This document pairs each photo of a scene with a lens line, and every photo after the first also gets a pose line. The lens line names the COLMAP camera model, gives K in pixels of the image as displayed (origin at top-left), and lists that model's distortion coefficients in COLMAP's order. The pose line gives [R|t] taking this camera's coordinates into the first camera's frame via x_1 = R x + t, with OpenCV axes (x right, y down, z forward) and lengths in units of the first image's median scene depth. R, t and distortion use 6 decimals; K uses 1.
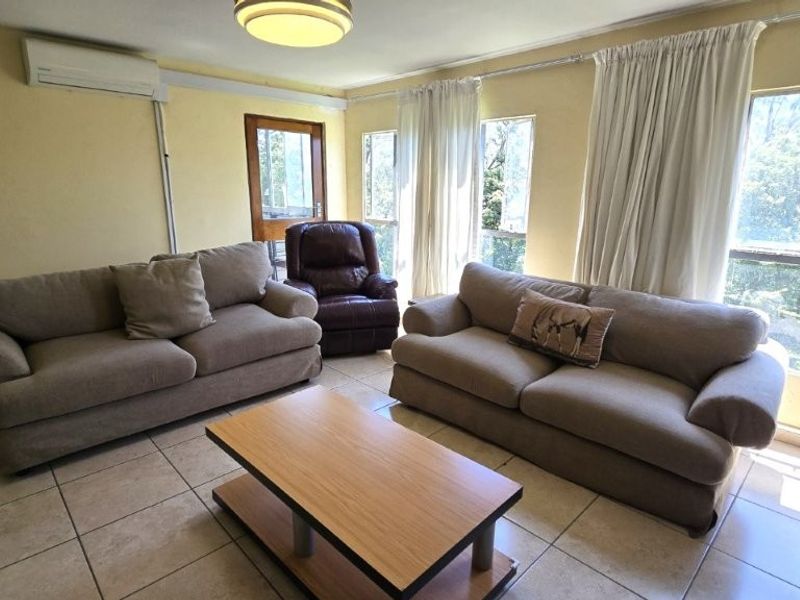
lens RADIAL K [[436.3, 0, 401.6], [0, 436.3, 301.5], [0, 0, 1]] dist [-0.002941, -0.000691]
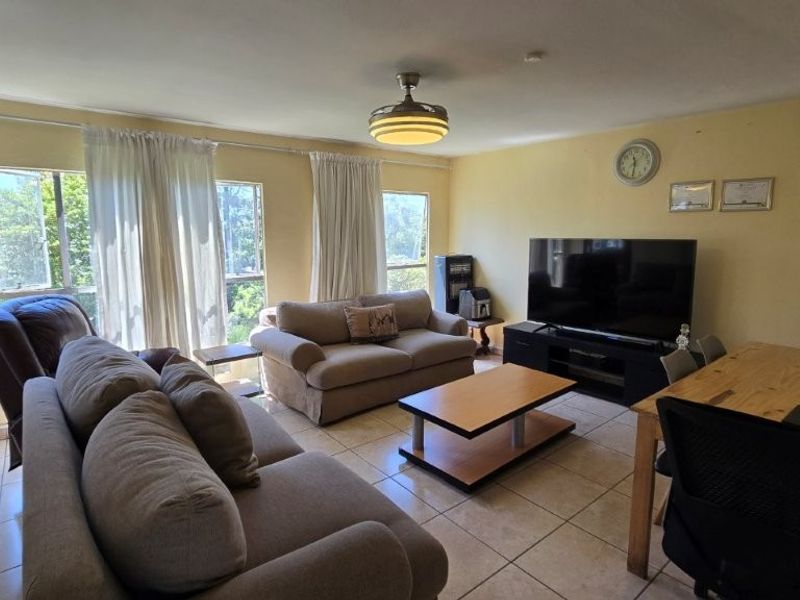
lens RADIAL K [[436.3, 0, 401.6], [0, 436.3, 301.5], [0, 0, 1]] dist [-0.002941, -0.000691]
pose [[0.100288, -0.171827, 0.980009, -1.163369], [0.267734, 0.953305, 0.139747, -0.208936], [-0.958259, 0.248366, 0.141609, 0.637398]]
